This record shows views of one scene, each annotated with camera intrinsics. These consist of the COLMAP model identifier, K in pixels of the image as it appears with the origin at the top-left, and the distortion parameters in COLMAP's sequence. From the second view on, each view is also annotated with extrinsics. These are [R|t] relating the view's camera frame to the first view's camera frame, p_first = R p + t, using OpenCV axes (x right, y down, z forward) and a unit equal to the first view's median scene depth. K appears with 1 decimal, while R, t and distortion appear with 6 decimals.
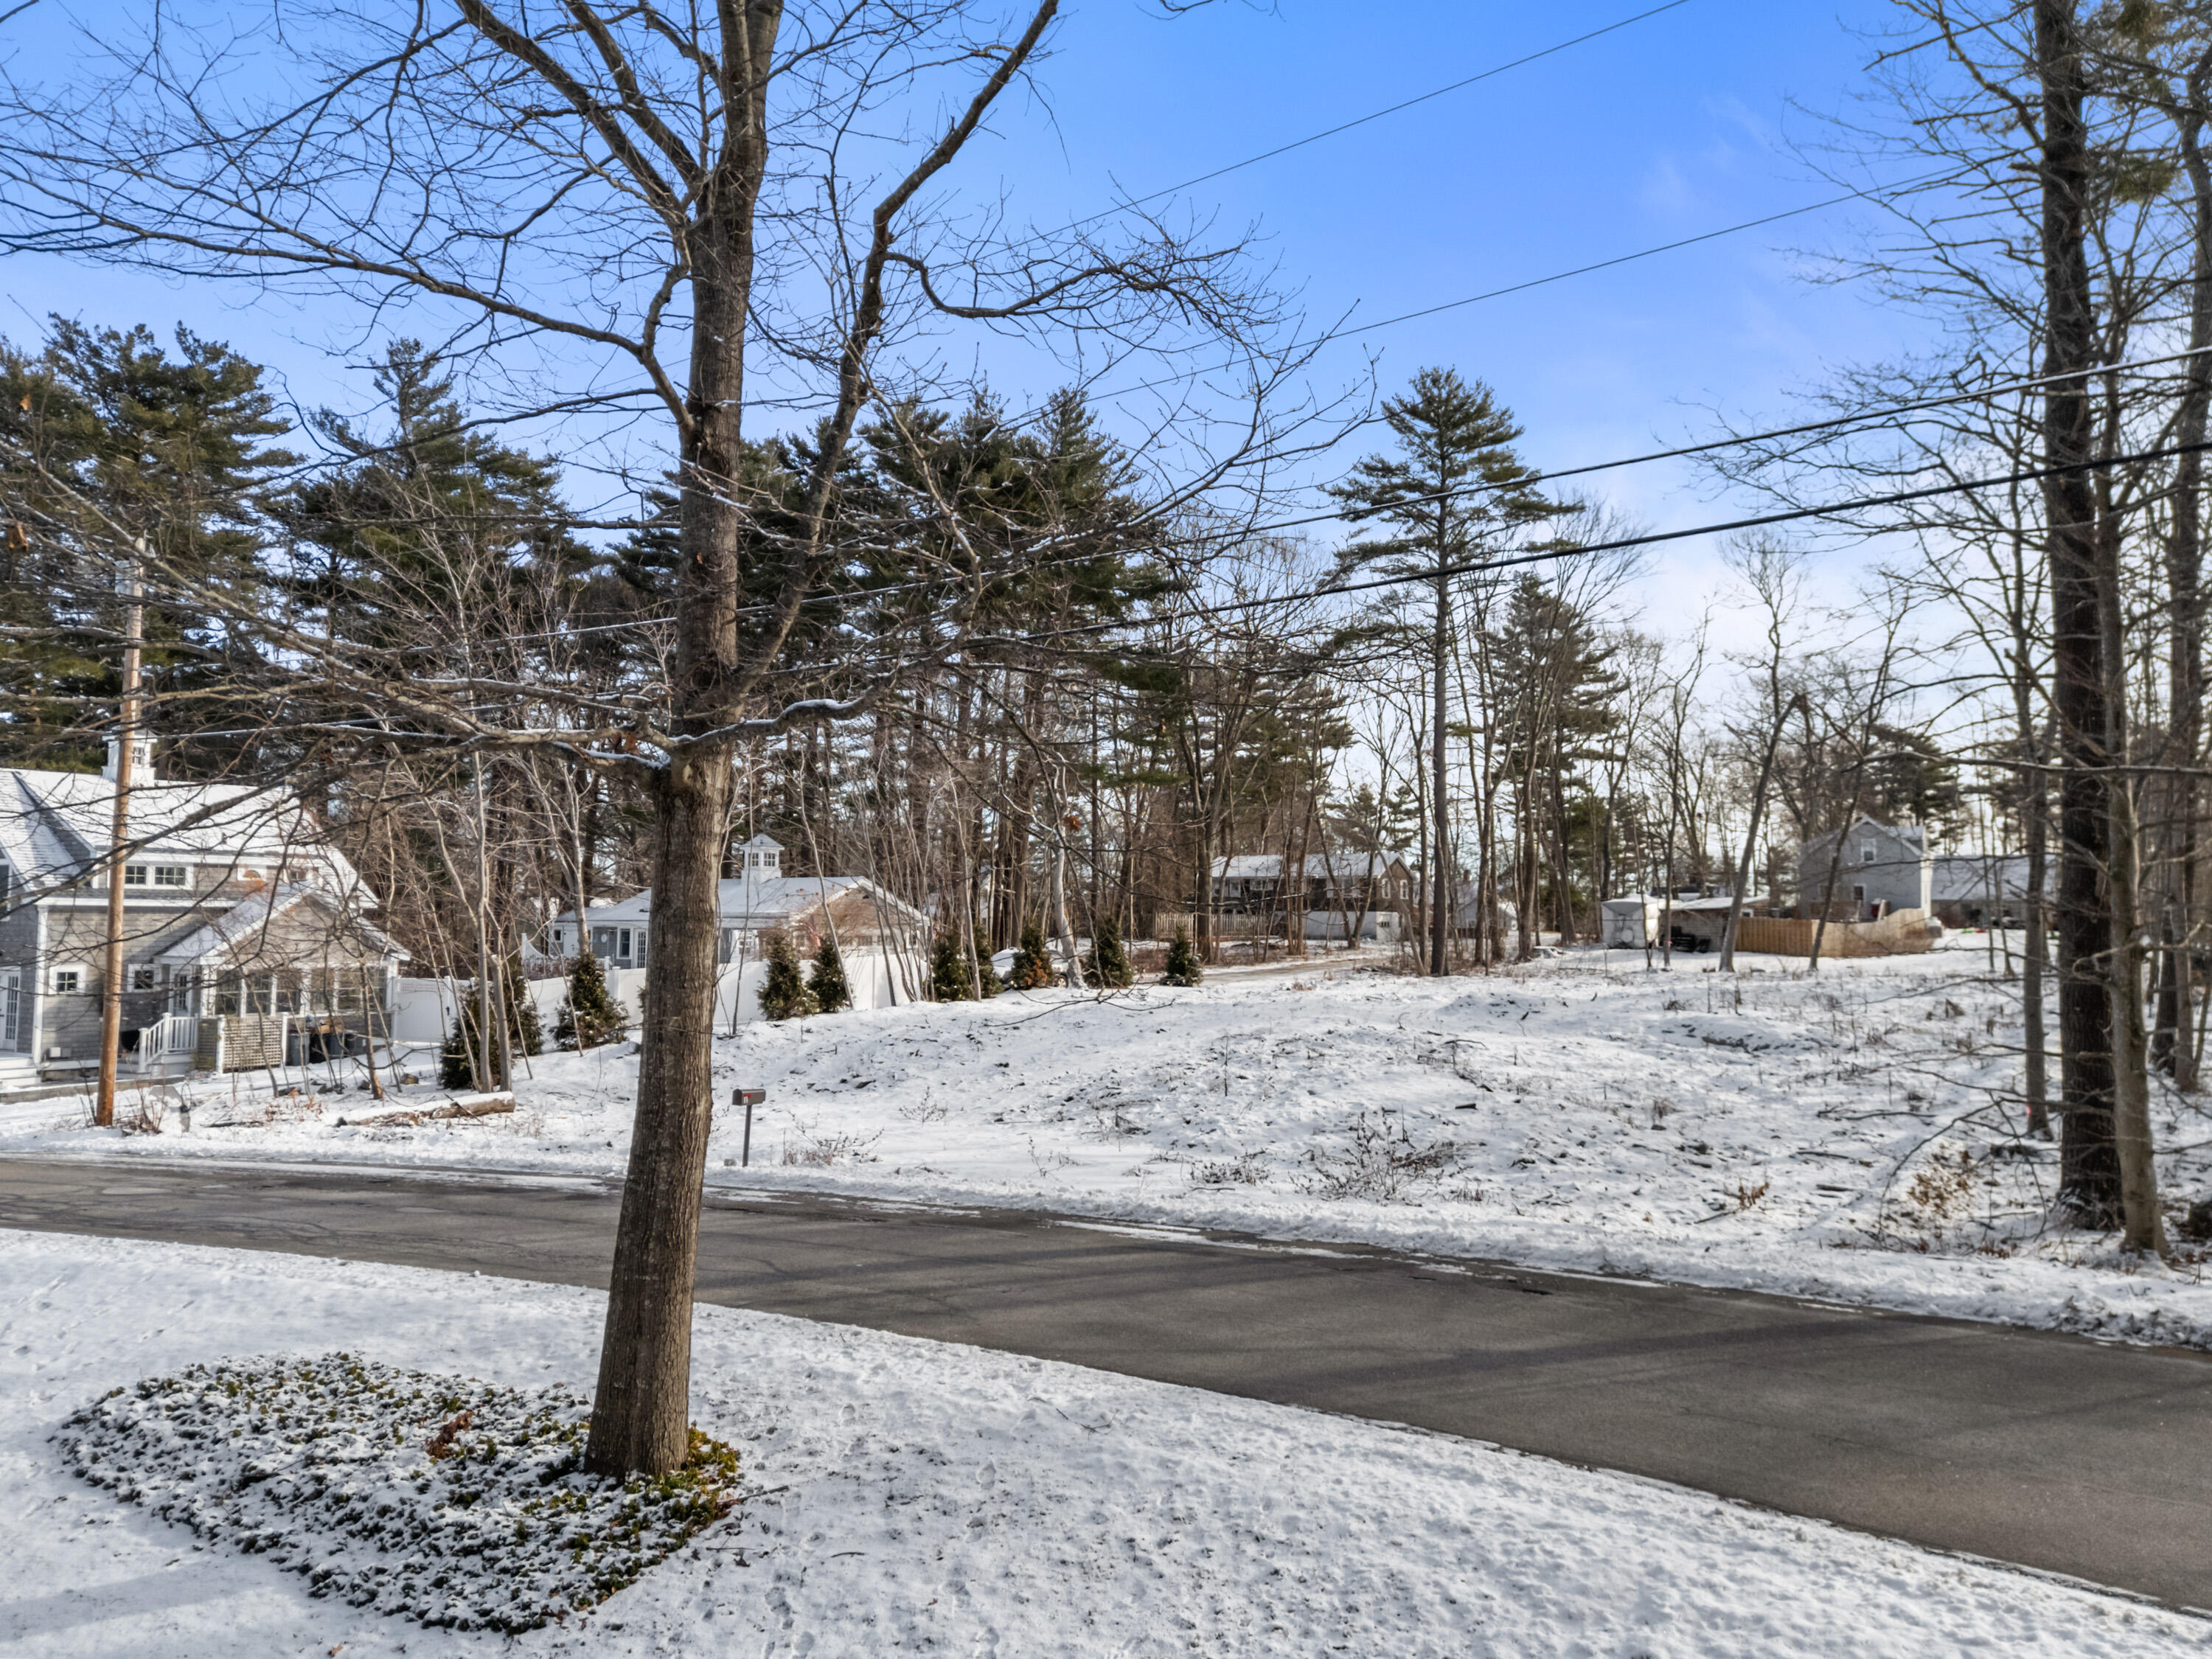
lens RADIAL K [[1645.2, 0, 1092.6], [0, 1645.2, 833.4], [0, 0, 1]] dist [0.096235, -0.087363]
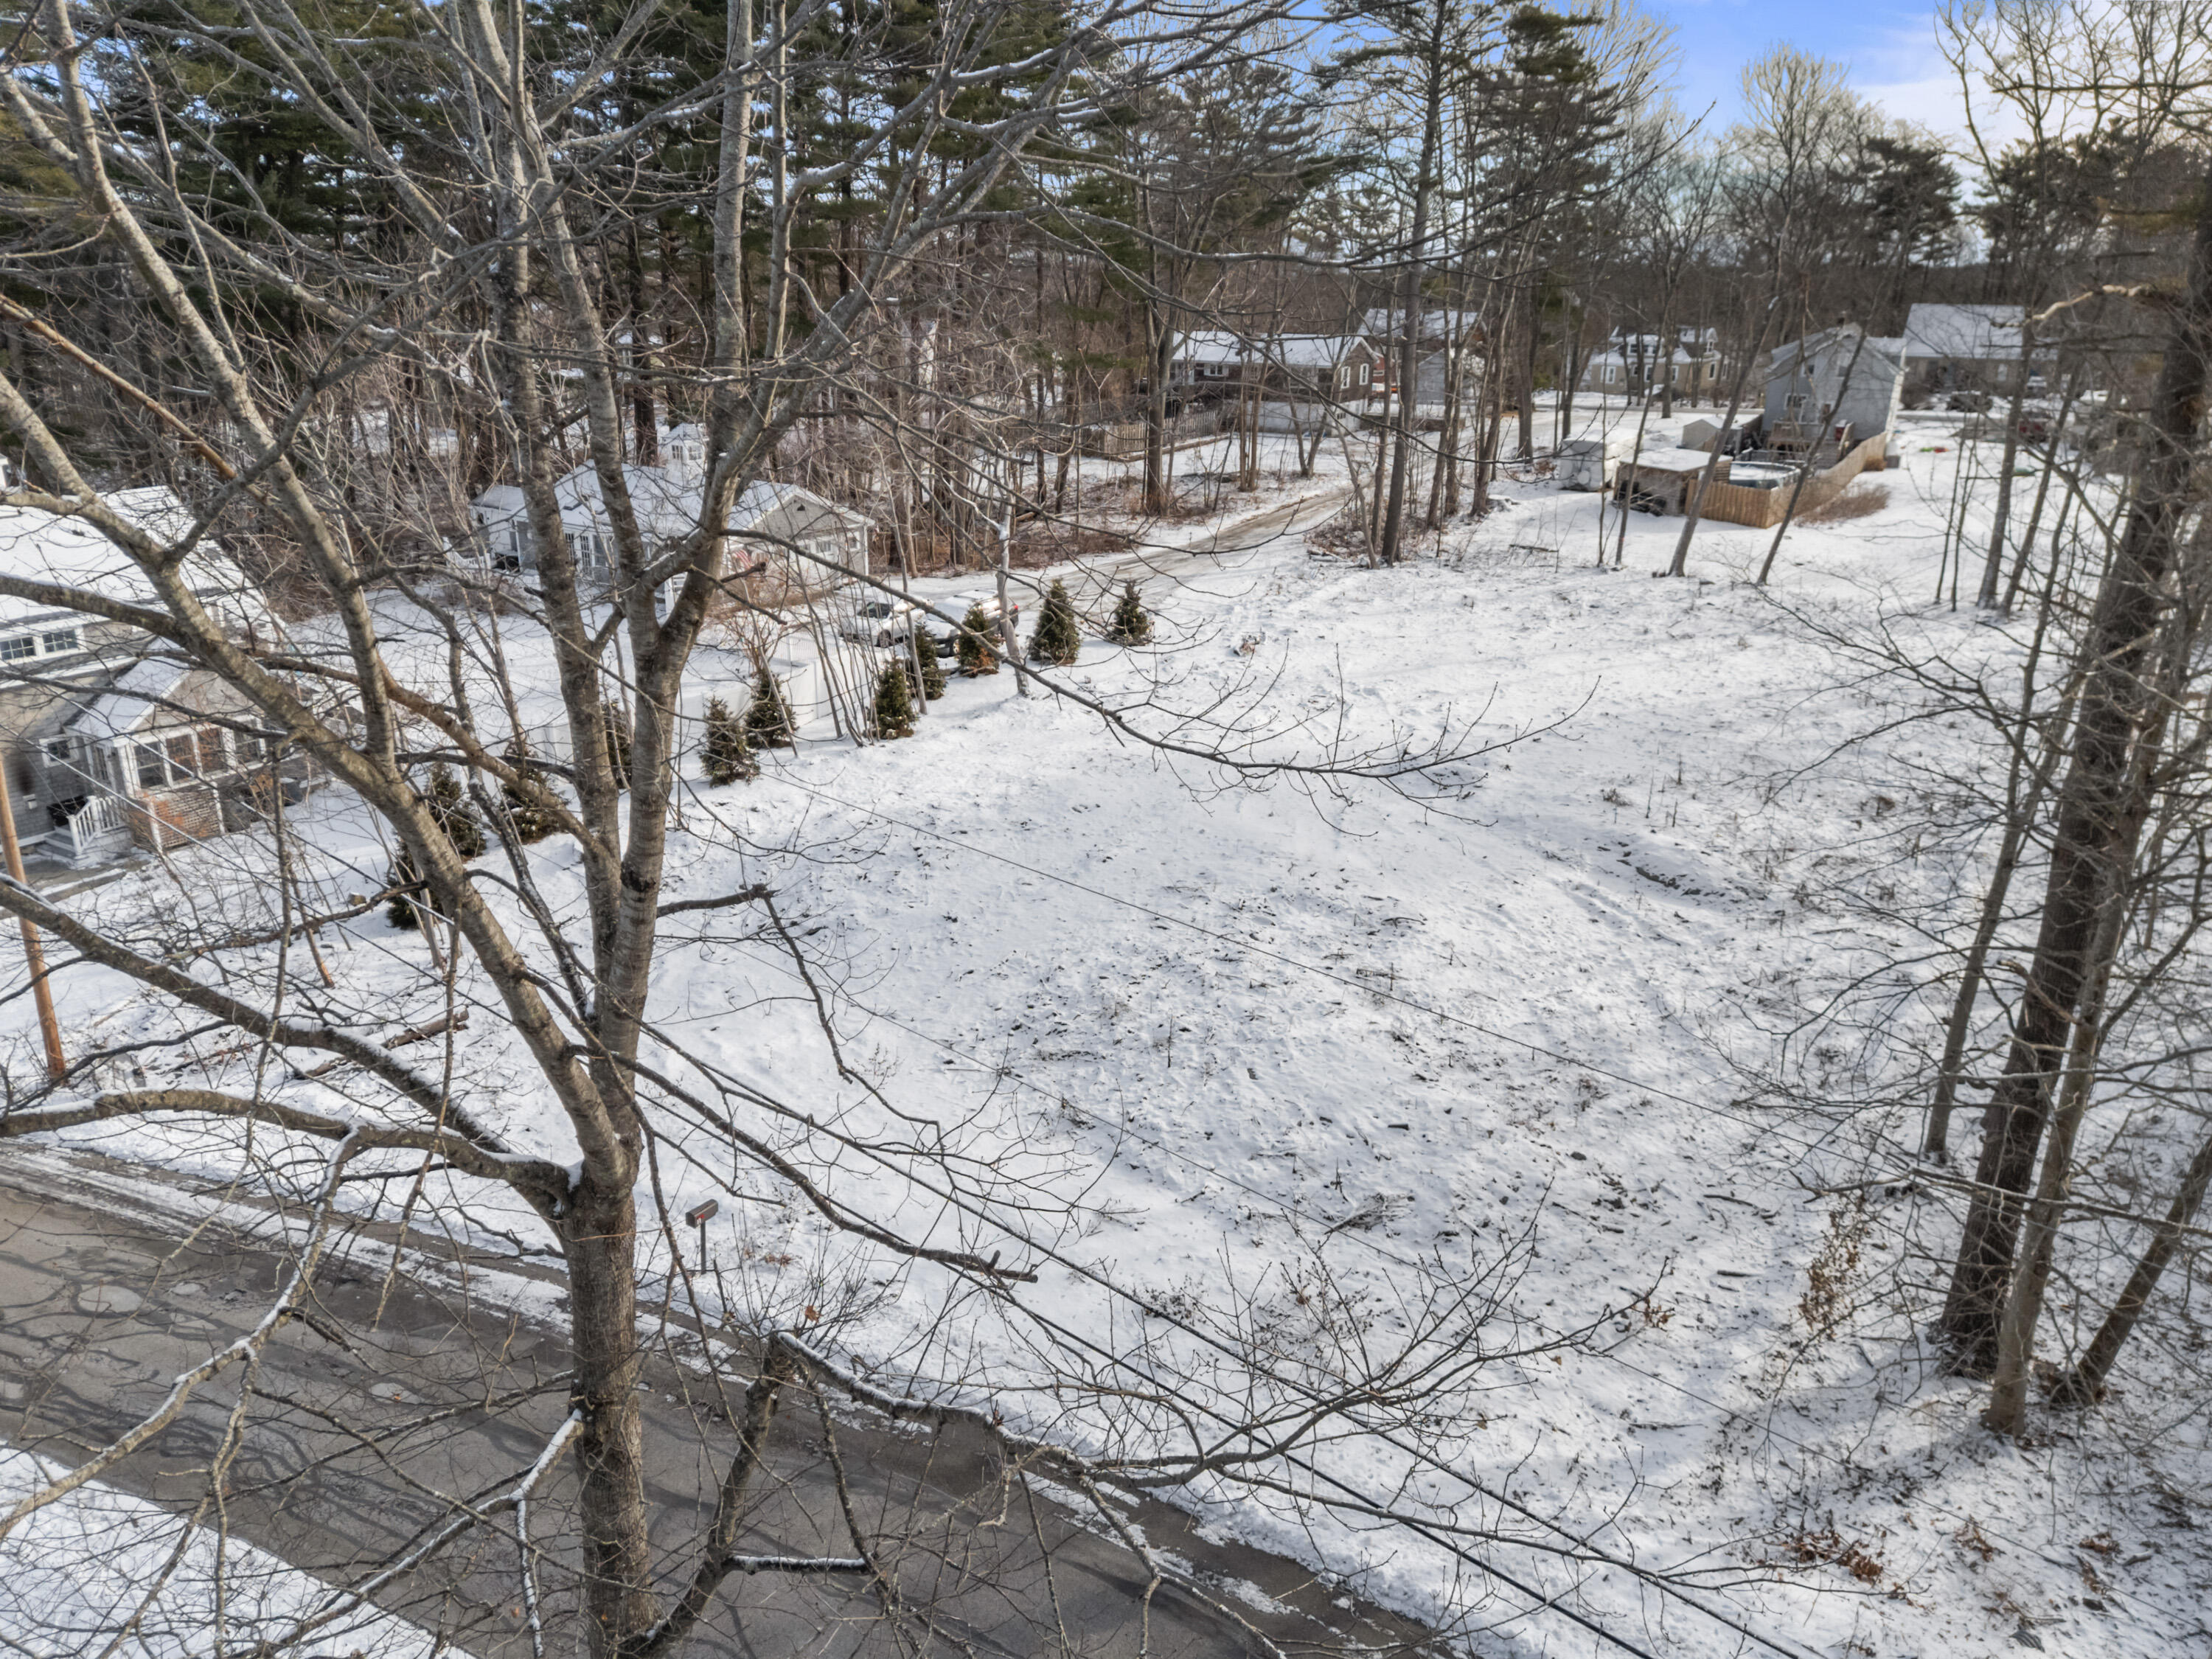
lens RADIAL K [[1610.9, 0, 1092.0], [0, 1610.9, 836.8], [0, 0, 1]] dist [0.088352, -0.075428]
pose [[0.999487, -0.003015, 0.031885, 0.000444], [-0.009709, 0.920197, 0.391335, -0.131809], [-0.030520, -0.391444, 0.919696, 0.047381]]
